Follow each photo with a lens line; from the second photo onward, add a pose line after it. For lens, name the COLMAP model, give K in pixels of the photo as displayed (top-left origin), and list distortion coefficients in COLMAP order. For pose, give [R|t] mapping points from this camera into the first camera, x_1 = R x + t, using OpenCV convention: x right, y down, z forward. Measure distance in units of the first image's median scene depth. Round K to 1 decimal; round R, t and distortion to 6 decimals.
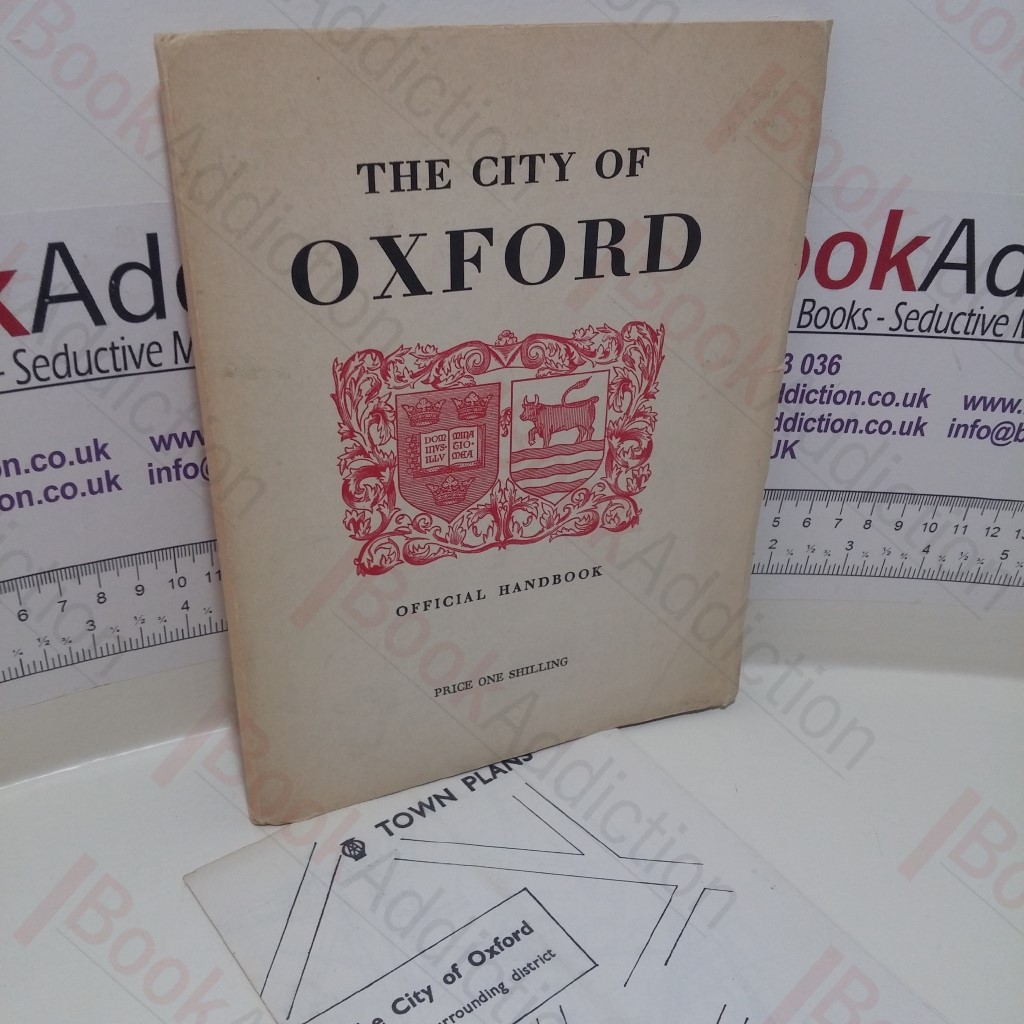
lens RADIAL K [[1265.7, 0, 493.4], [0, 1265.7, 529.3], [0, 0, 1]] dist [0.025264, 0.000000]
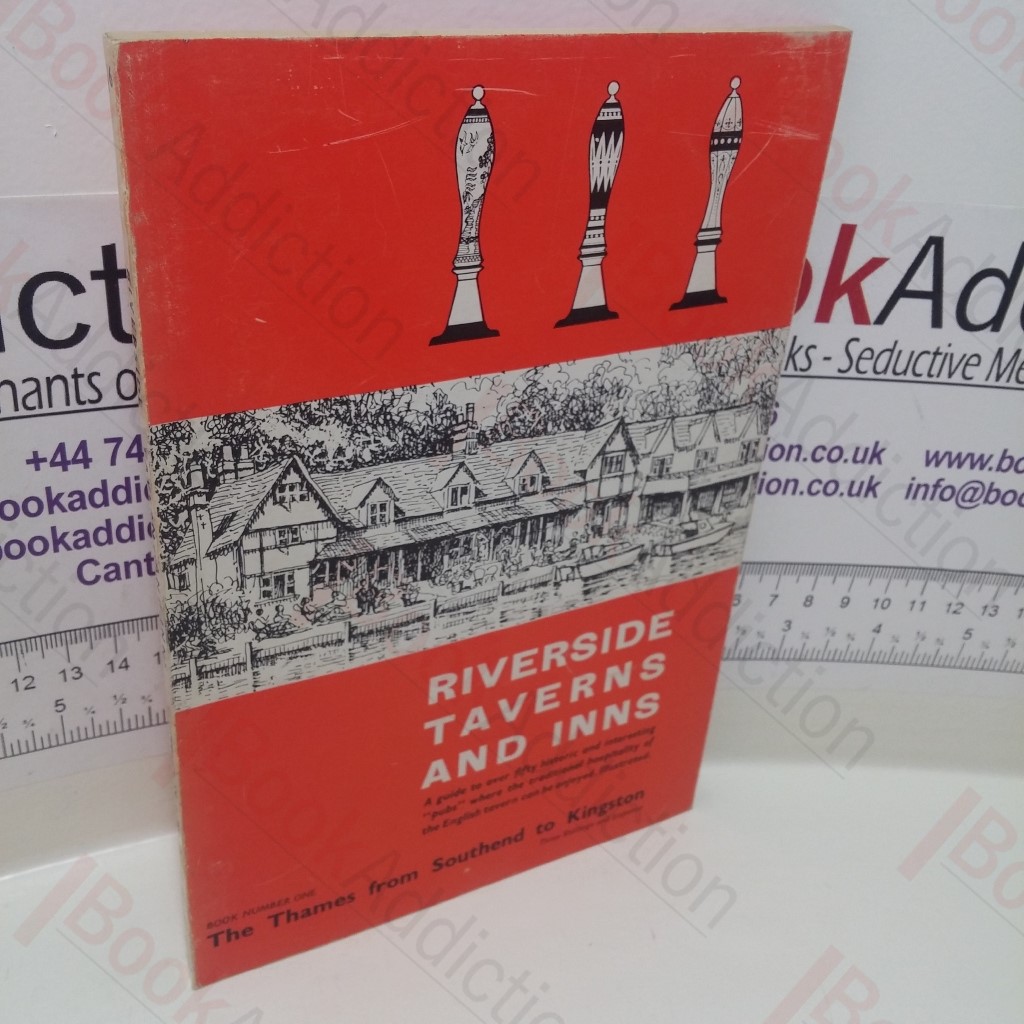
lens RADIAL K [[1265.7, 0, 507.8], [0, 1265.7, 521.9], [0, 0, 1]] dist [0.025264, 0.000000]
pose [[0.996893, -0.006786, 0.078472, 0.039260], [0.006314, 0.999960, 0.006266, -0.067753], [-0.078512, -0.005751, 0.996897, 0.212760]]
